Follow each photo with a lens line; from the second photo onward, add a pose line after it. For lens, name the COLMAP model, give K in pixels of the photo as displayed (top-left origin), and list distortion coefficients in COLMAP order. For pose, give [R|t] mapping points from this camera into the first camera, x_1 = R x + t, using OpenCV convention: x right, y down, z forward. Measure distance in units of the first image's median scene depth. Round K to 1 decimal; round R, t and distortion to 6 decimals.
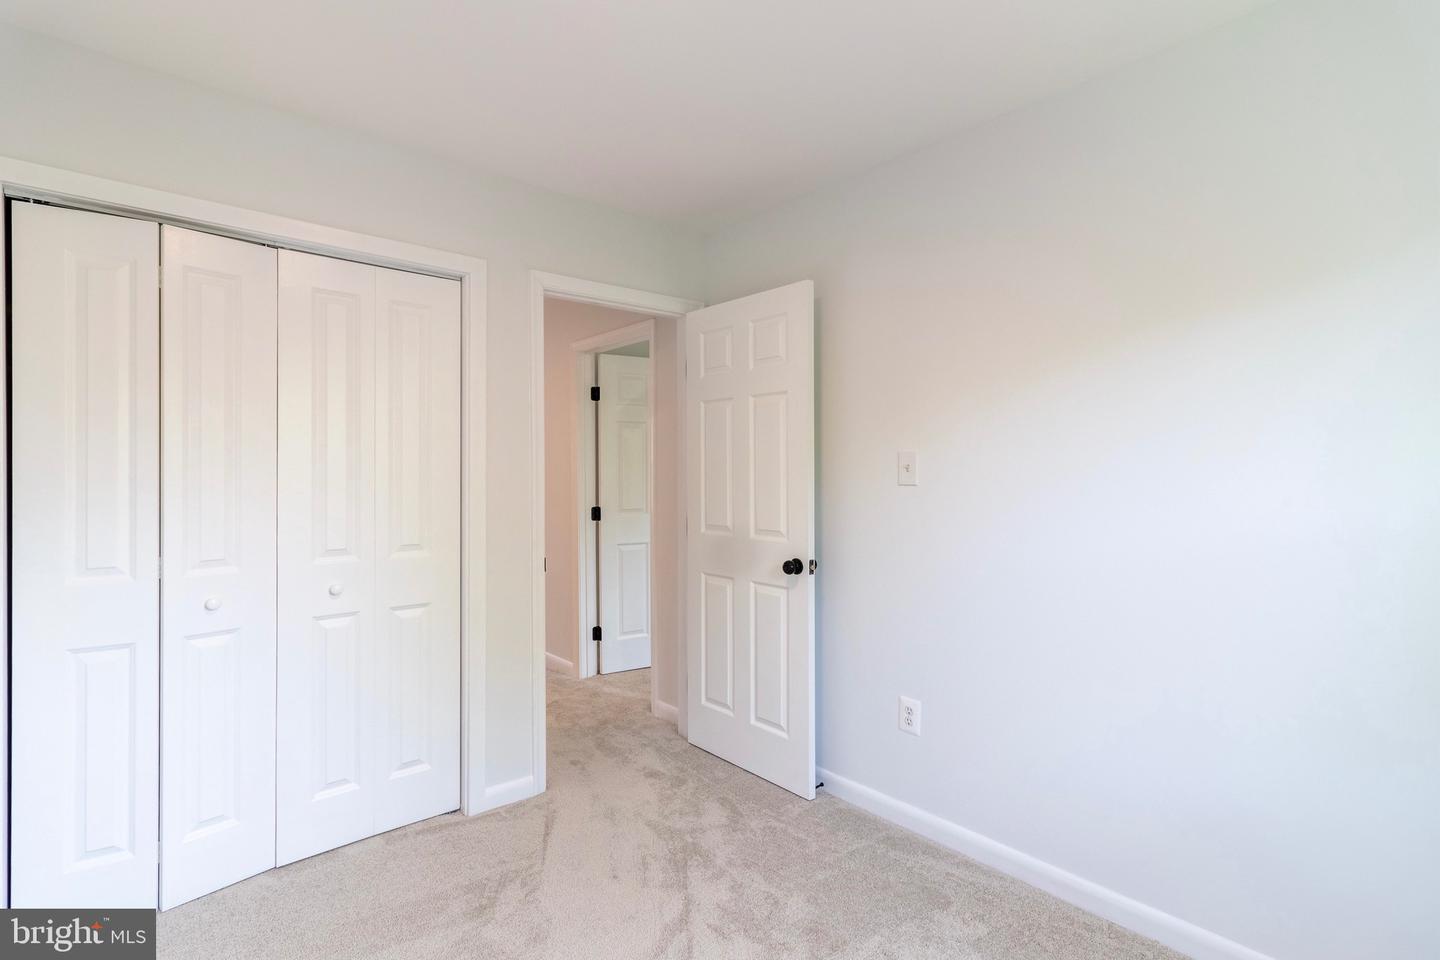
lens RADIAL K [[674.1, 0, 717.3], [0, 674.1, 467.4], [0, 0, 1]] dist [0.000474, -0.000130]
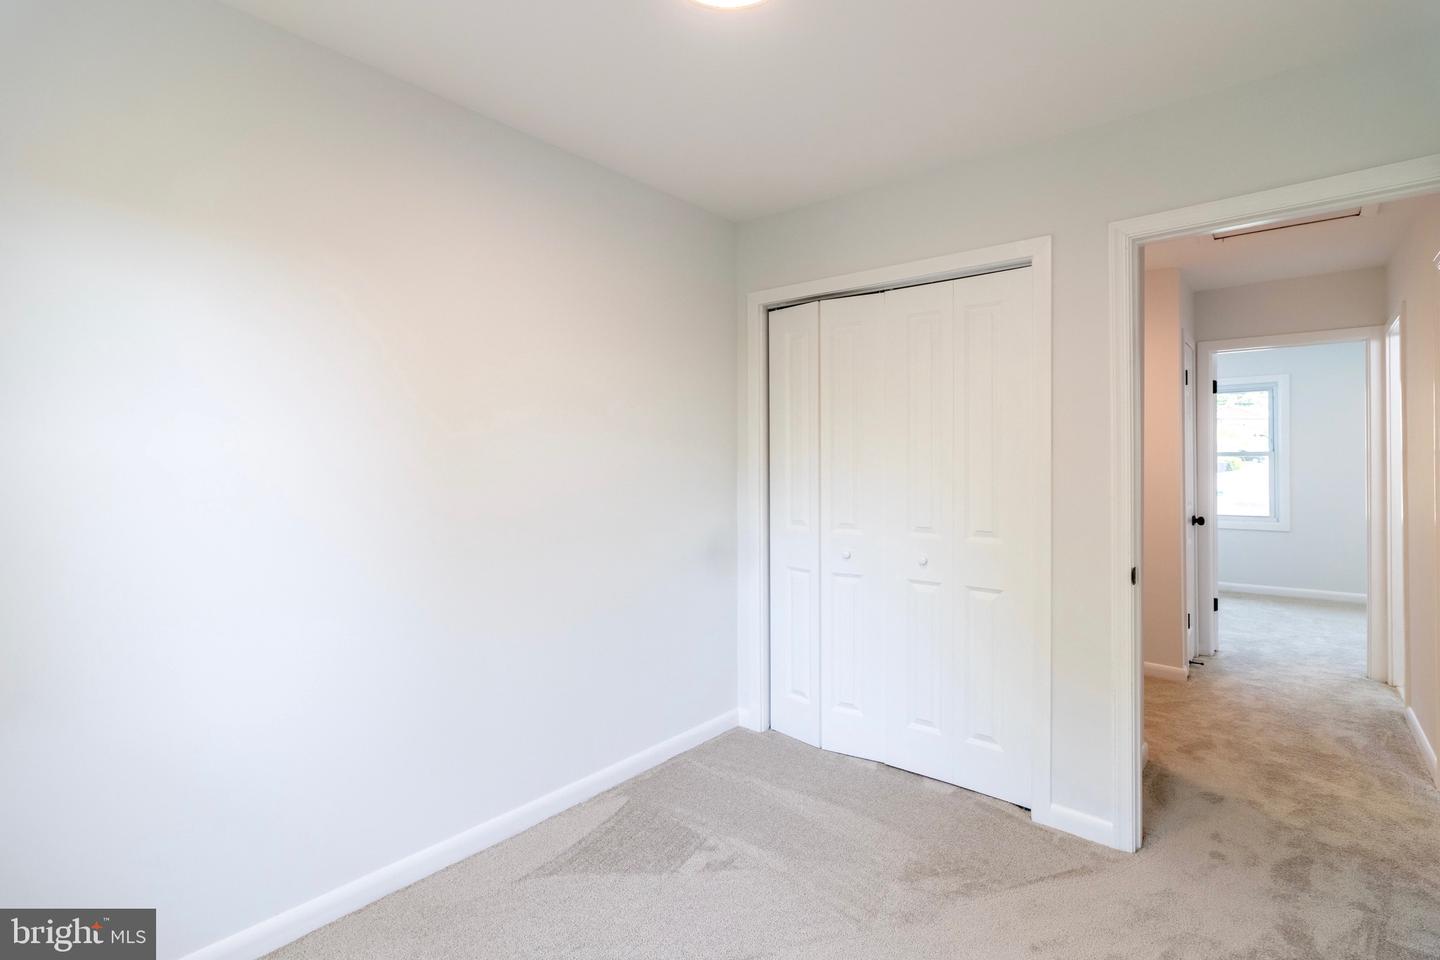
lens RADIAL K [[674.1, 0, 717.3], [0, 674.1, 467.4], [0, 0, 1]] dist [0.000474, -0.000130]
pose [[0.159930, 0.002316, -0.987126, 0.518820], [0.003784, 0.999988, 0.002959, 0.009835], [0.987121, -0.004208, 0.159919, 0.414702]]
